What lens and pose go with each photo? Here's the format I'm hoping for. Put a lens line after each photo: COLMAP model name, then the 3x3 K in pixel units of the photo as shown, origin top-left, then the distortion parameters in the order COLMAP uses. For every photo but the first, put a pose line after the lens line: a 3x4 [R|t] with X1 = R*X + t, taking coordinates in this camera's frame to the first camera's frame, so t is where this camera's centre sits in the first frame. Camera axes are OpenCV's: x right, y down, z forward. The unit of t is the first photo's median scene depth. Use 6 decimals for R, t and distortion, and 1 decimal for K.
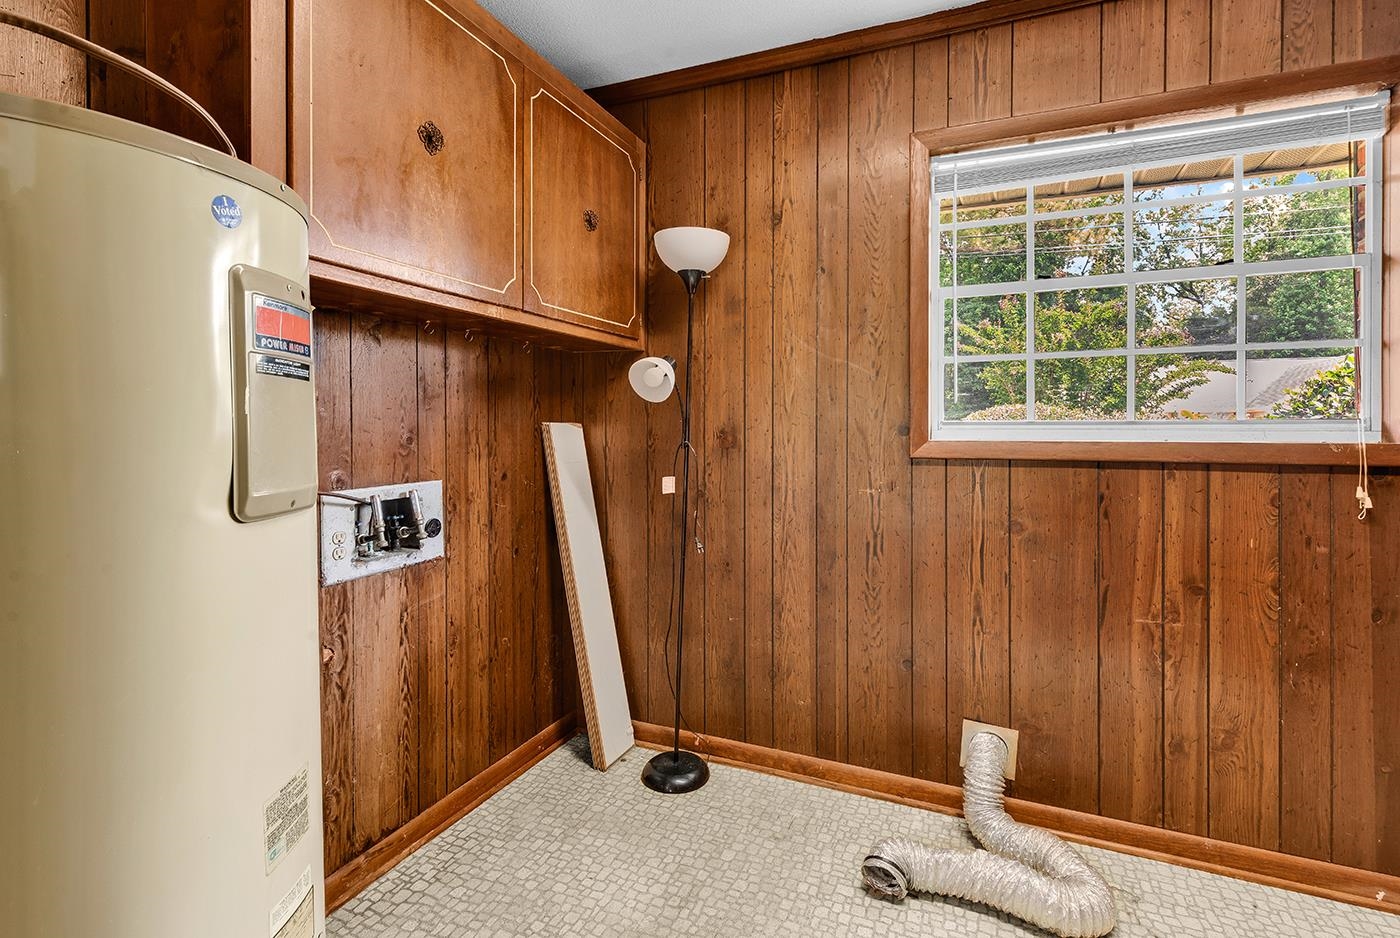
lens RADIAL K [[651.2, 0, 701.2], [0, 651.2, 430.0], [0, 0, 1]] dist [0.009618, -0.000968]
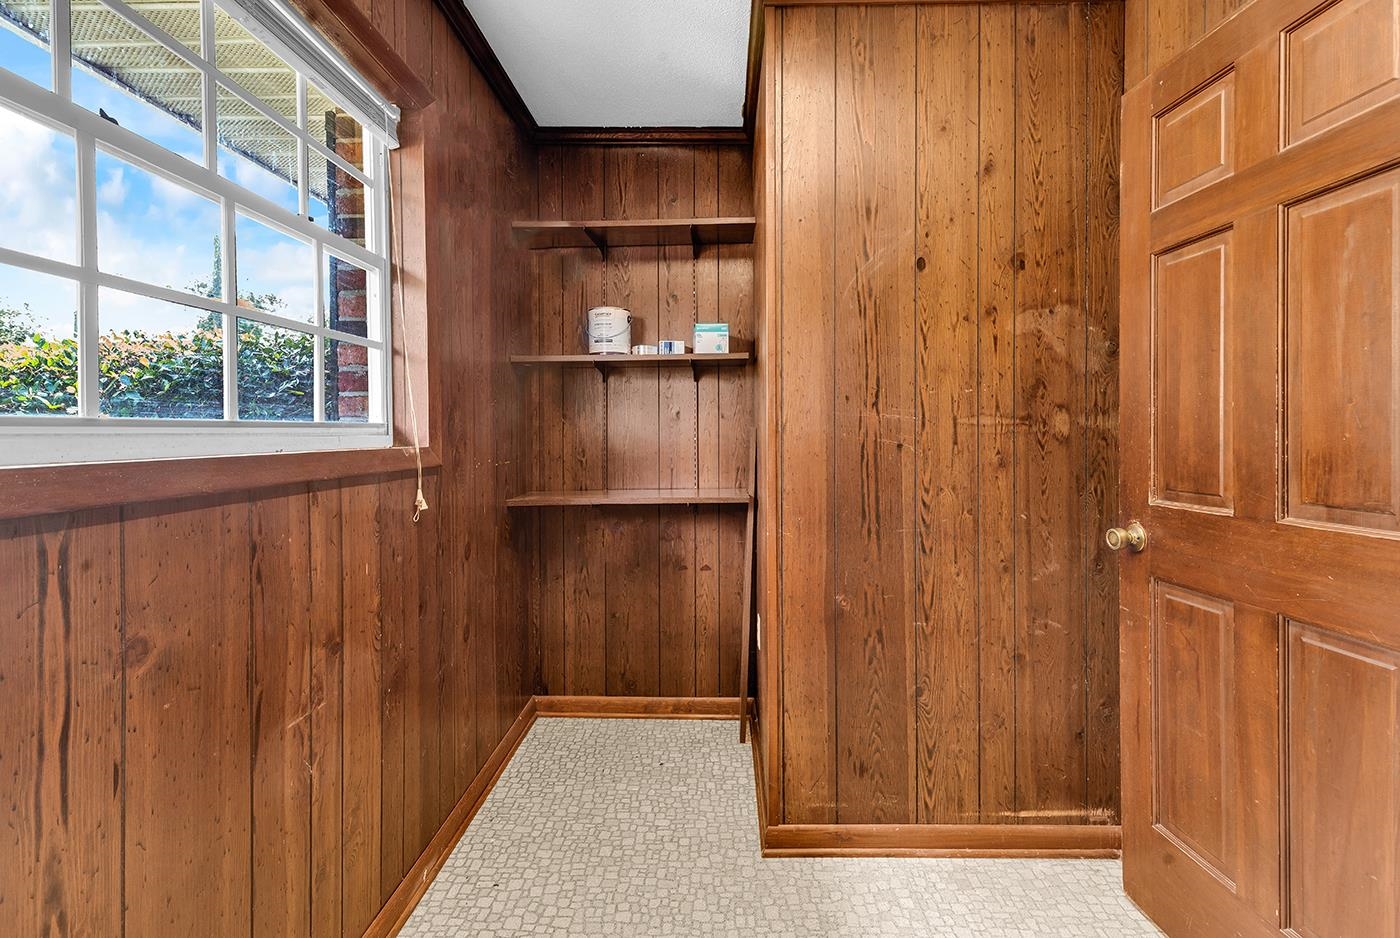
lens RADIAL K [[651.2, 0, 703.9], [0, 651.2, 438.0], [0, 0, 1]] dist [0.009618, -0.000968]
pose [[-0.373035, -0.005749, 0.927799, -0.092681], [0.008418, 0.999919, 0.009581, -0.000309], [-0.927779, 0.011384, -0.372957, 0.842360]]
